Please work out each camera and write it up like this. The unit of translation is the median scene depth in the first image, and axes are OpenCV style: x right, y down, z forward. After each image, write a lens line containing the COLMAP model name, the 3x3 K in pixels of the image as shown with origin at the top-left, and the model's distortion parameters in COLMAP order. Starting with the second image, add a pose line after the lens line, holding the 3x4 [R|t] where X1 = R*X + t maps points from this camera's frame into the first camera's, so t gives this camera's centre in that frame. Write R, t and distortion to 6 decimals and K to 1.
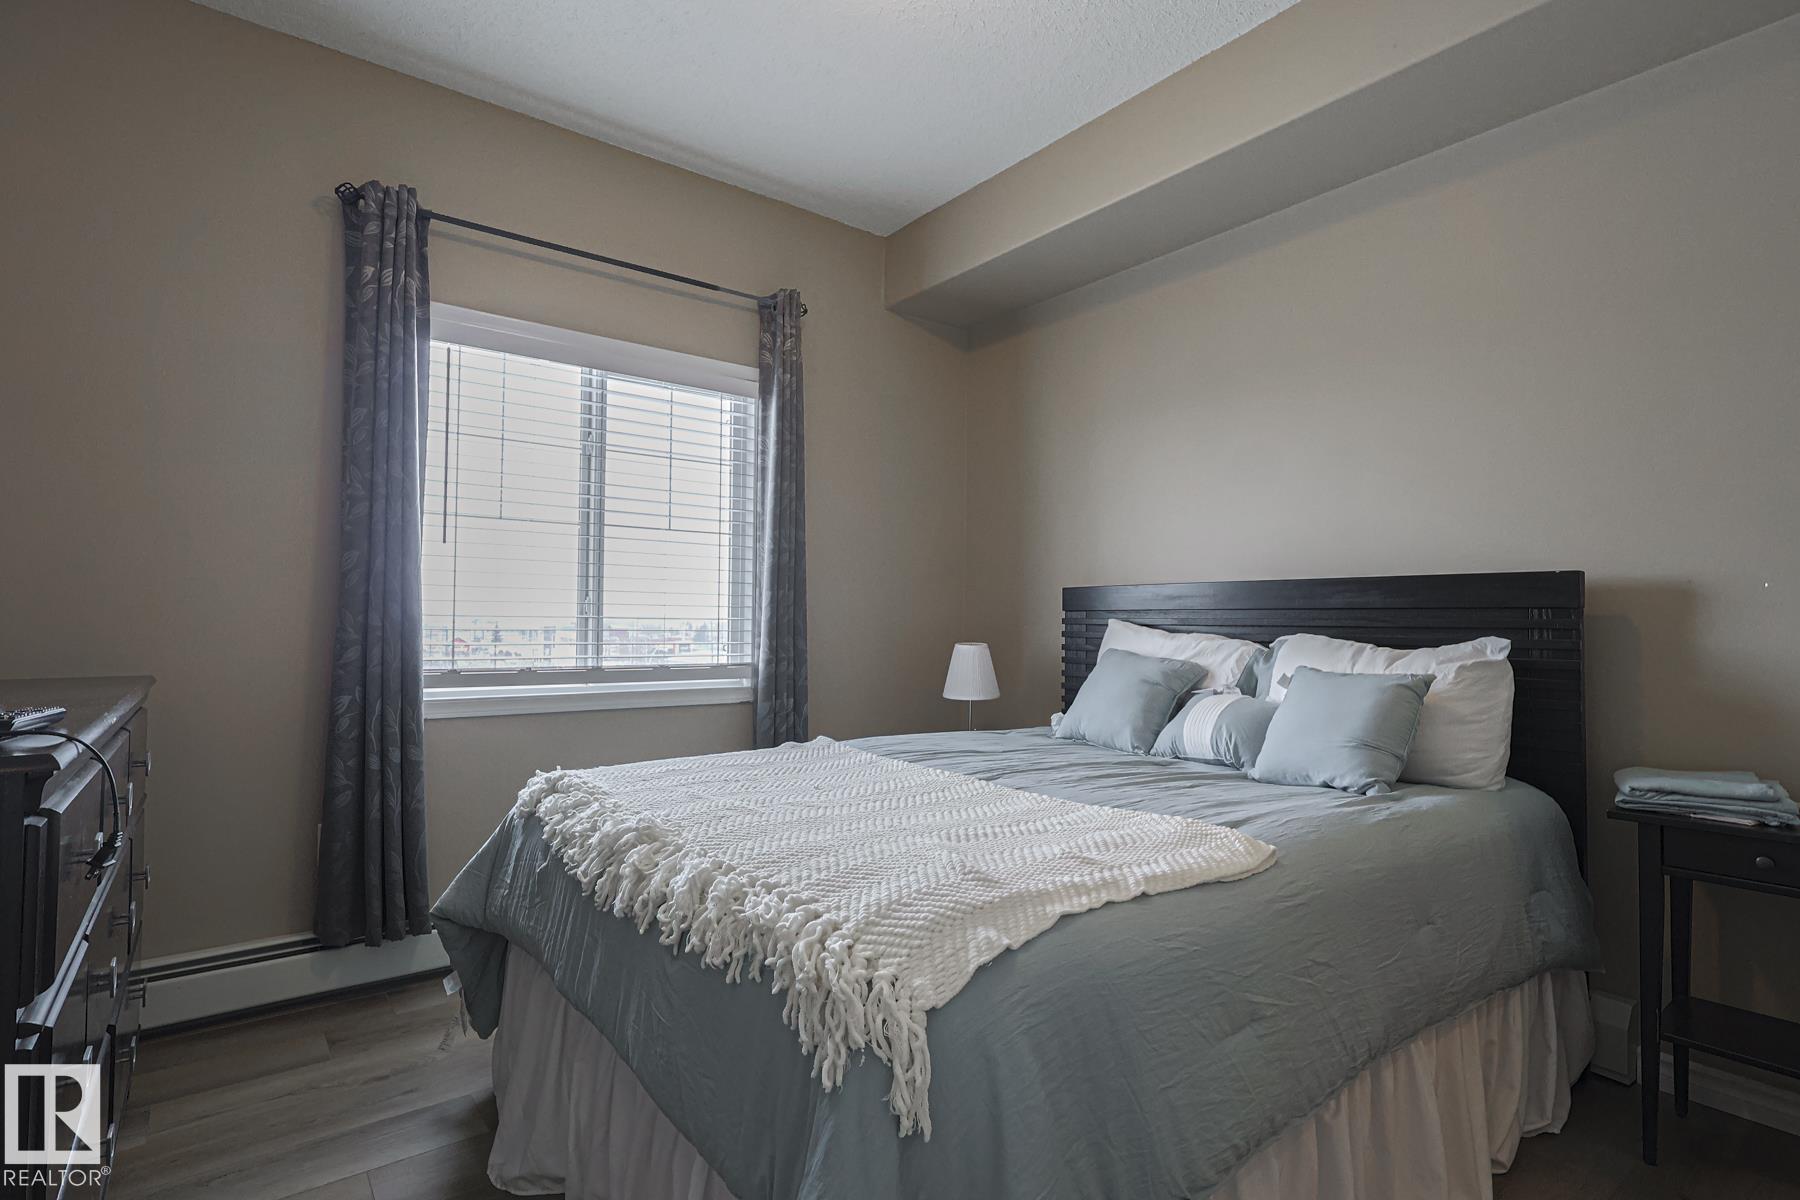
lens RADIAL K [[880.8, 0, 890.8], [0, 880.8, 599.1], [0, 0, 1]] dist [0.000044, 0.001673]
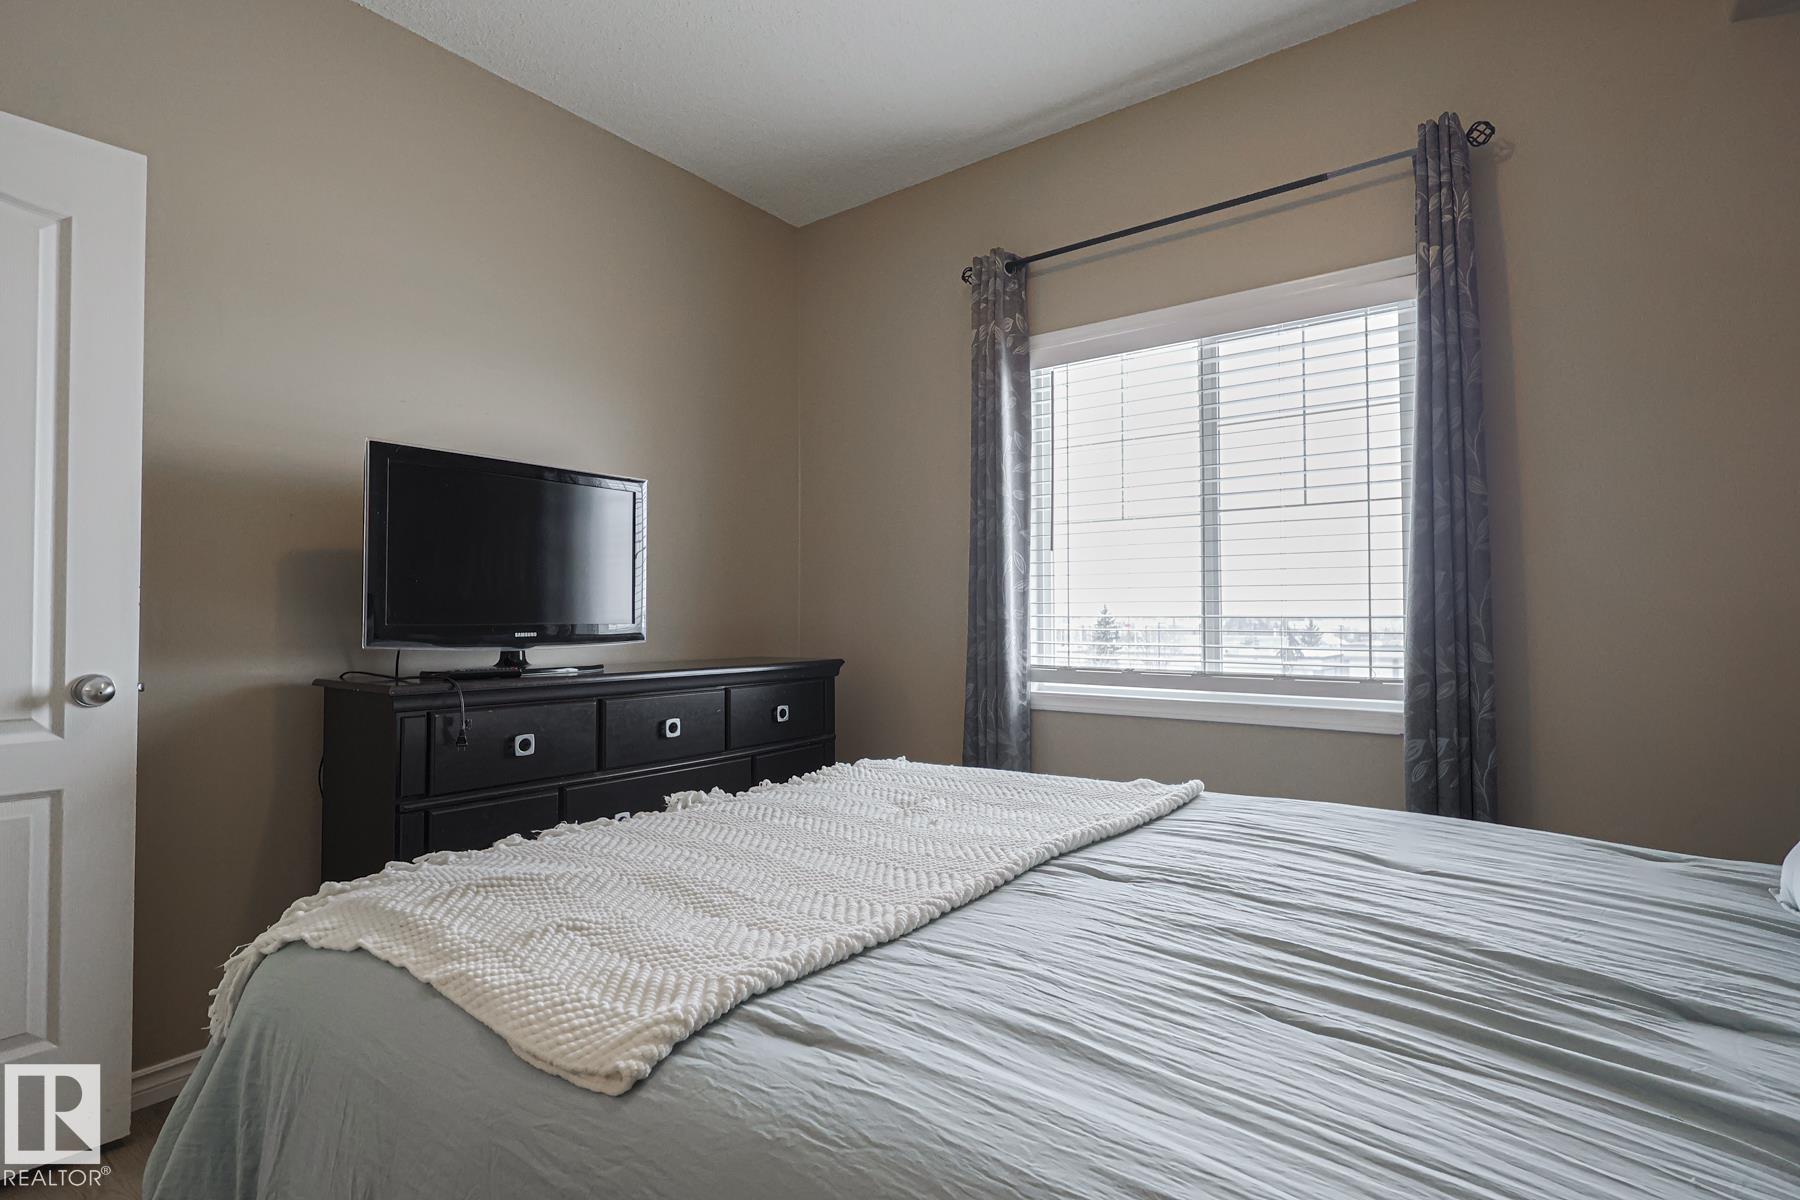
lens RADIAL K [[880.8, 0, 890.8], [0, 880.8, 599.1], [0, 0, 1]] dist [0.000044, 0.001673]
pose [[0.279387, -0.028814, -0.959746, 0.423065], [0.029469, 0.999336, -0.021425, 0.012600], [0.959726, -0.022297, 0.280050, 0.440092]]
